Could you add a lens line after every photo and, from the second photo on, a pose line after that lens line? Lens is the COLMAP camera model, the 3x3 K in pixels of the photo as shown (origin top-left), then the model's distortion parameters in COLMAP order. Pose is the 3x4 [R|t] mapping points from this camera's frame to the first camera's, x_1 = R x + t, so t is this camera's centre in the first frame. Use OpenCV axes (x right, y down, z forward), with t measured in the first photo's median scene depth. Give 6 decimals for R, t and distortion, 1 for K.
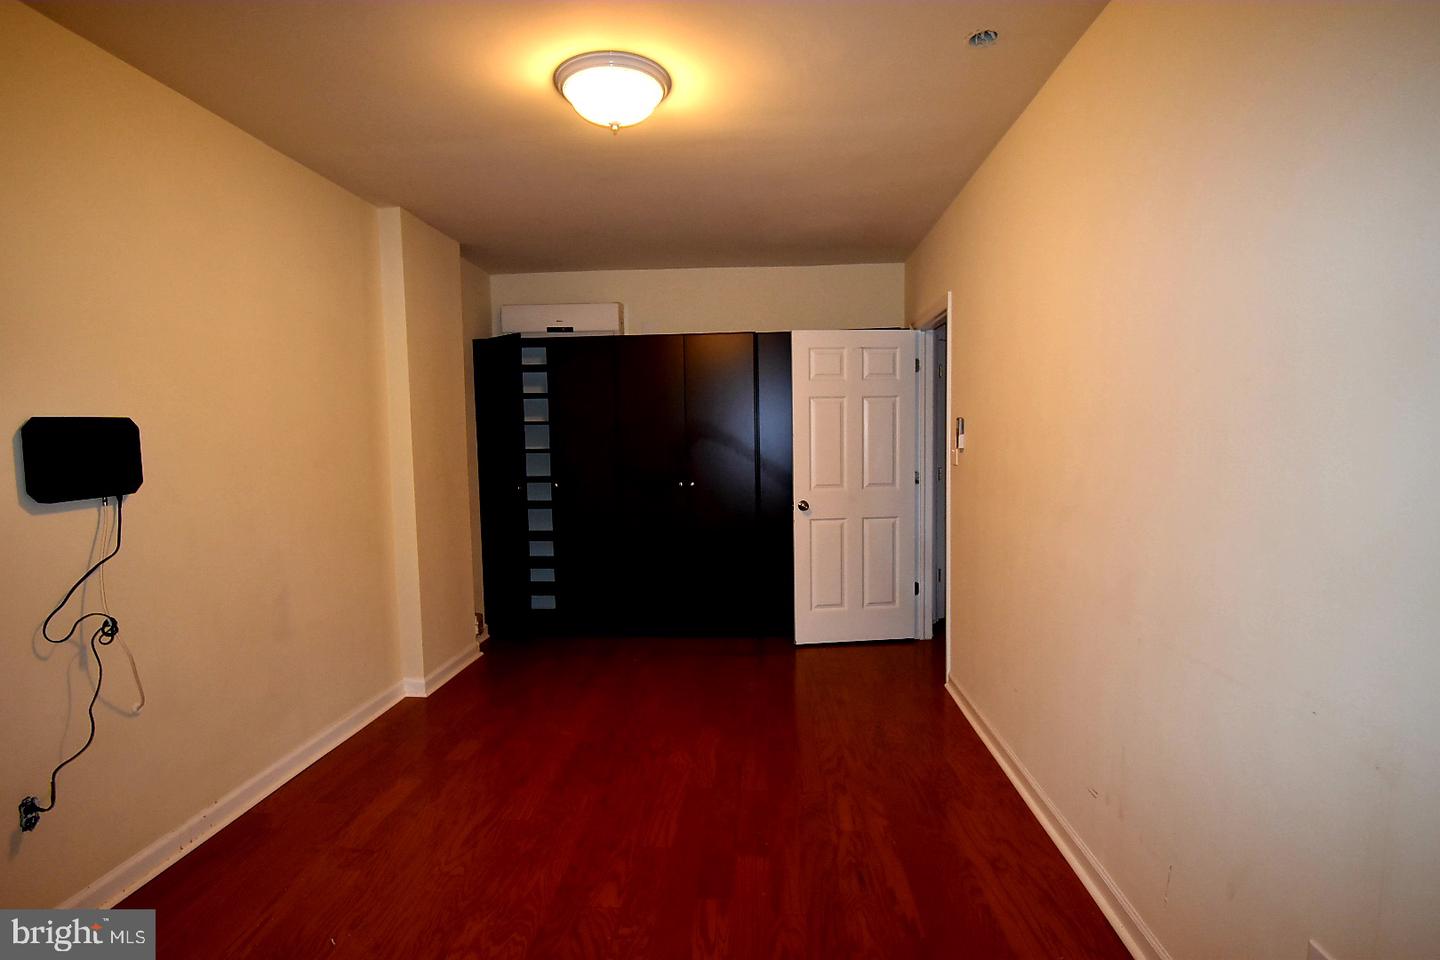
lens RADIAL K [[696.8, 0, 720.0], [0, 696.8, 480.0], [0, 0, 1]] dist [-0.001890, -0.000677]
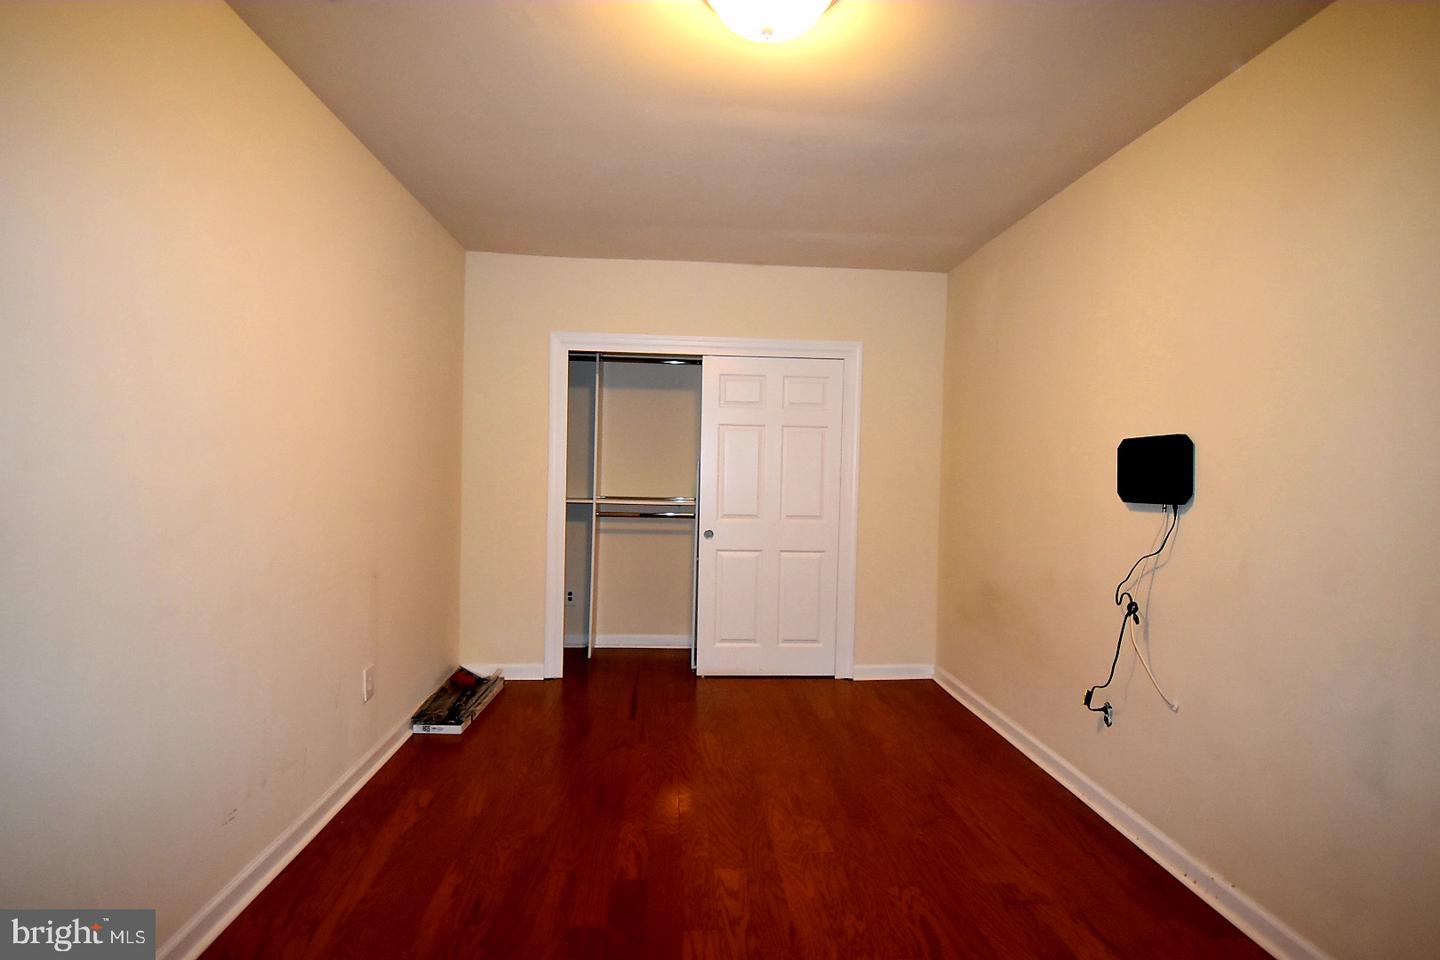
lens RADIAL K [[696.8, 0, 720.0], [0, 696.8, 480.0], [0, 0, 1]] dist [-0.001890, -0.000677]
pose [[-0.990928, -0.002391, -0.134375, 0.000242], [-0.013388, 0.996625, 0.080989, -0.100304], [0.133728, 0.082053, -0.987615, 2.061821]]
